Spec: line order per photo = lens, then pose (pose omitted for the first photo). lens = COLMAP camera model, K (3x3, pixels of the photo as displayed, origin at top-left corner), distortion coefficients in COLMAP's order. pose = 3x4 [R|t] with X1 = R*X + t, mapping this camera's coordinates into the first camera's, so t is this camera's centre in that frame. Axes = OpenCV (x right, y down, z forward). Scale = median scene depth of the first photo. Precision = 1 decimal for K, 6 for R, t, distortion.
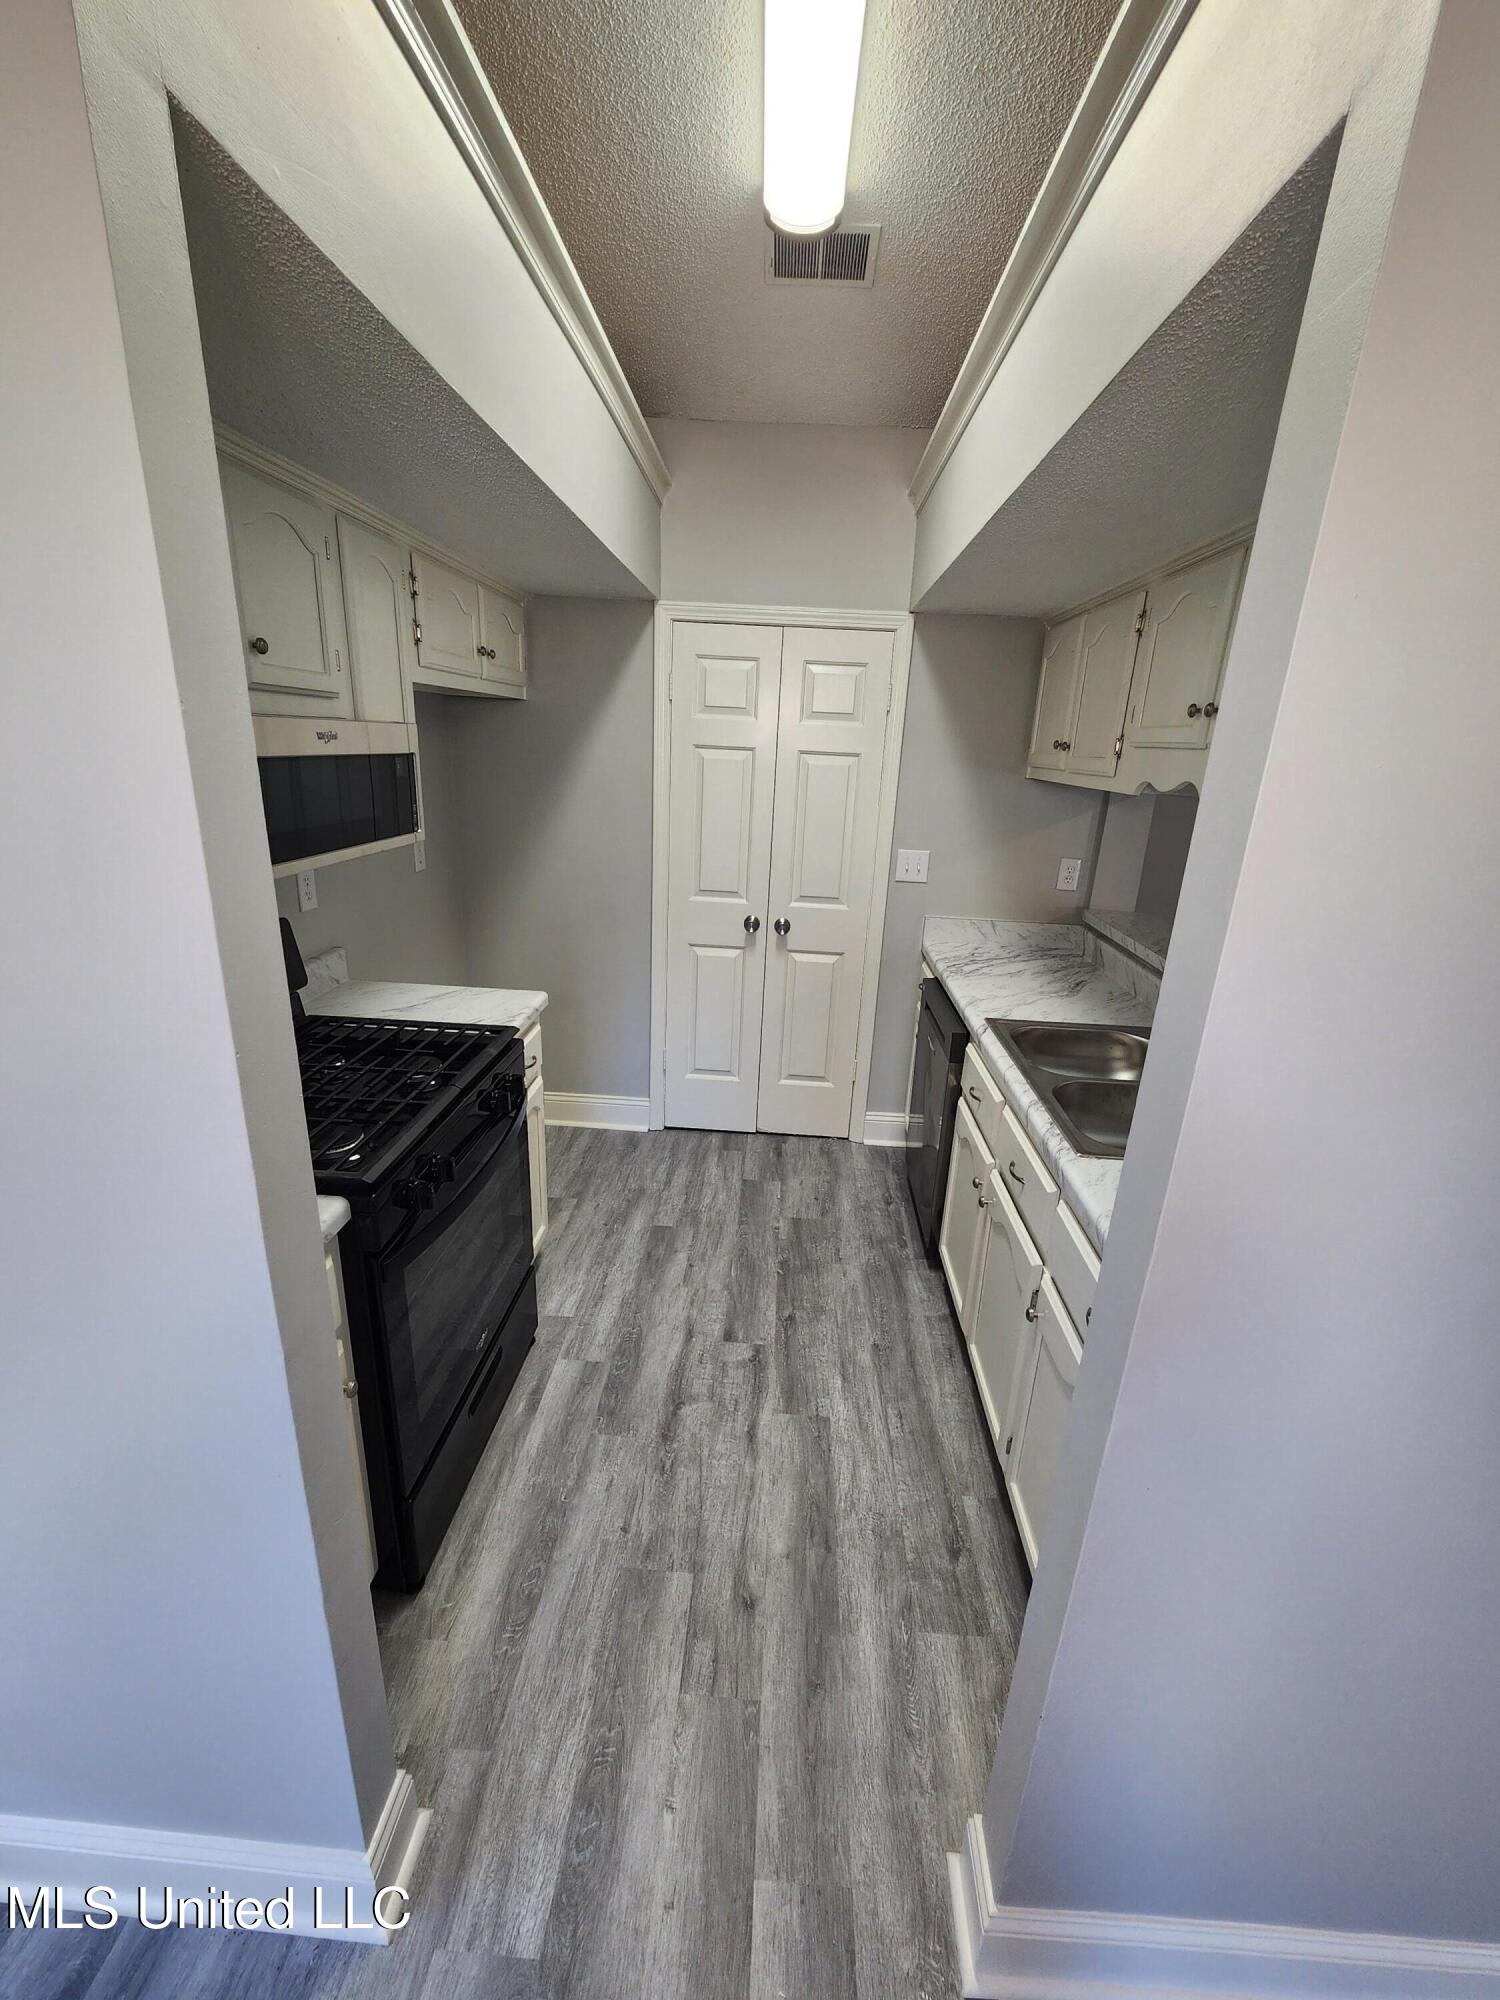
lens RADIAL K [[813.0, 0, 764.5], [0, 813.0, 1001.5], [0, 0, 1]] dist [0.001761, 0.000022]
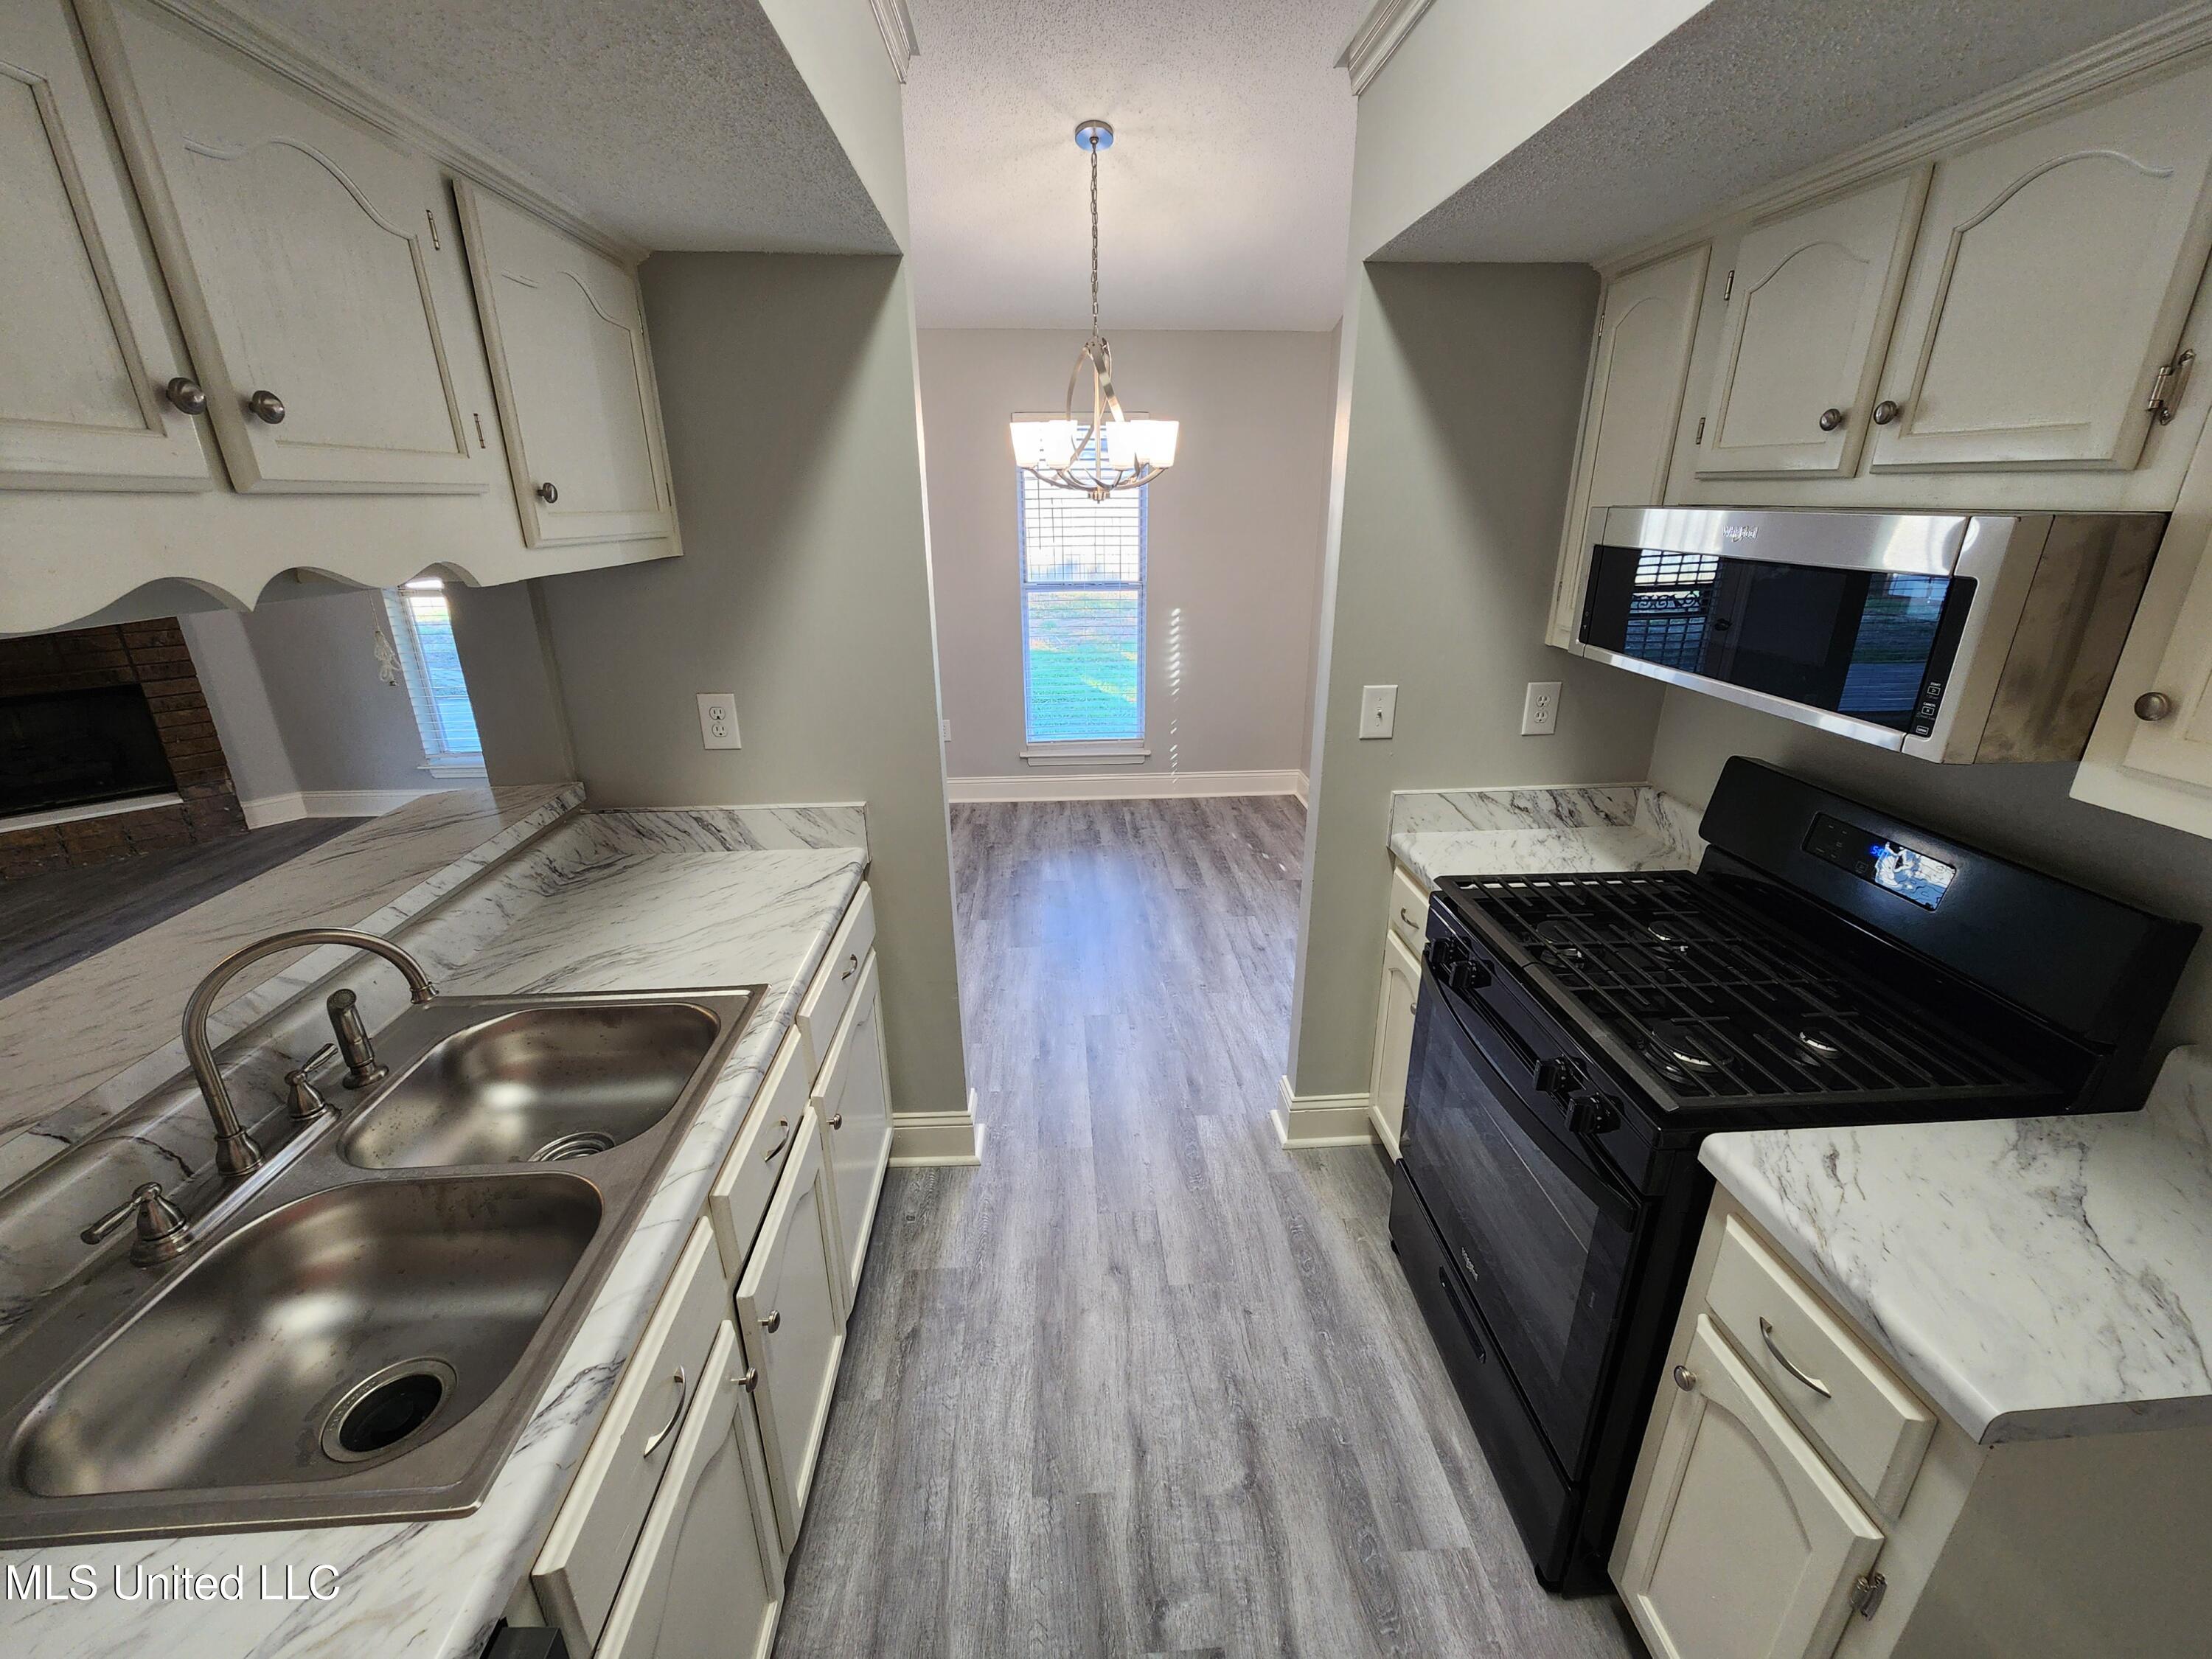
lens RADIAL K [[899.2, 0, 1117.5], [0, 899.2, 822.0], [0, 0, 1]] dist [0.001761, 0.000022]
pose [[-0.992943, -0.002156, -0.118573, 0.107219], [-0.074293, 0.790637, 0.607762, -0.439209], [0.092438, 0.612282, -0.785217, 1.341557]]
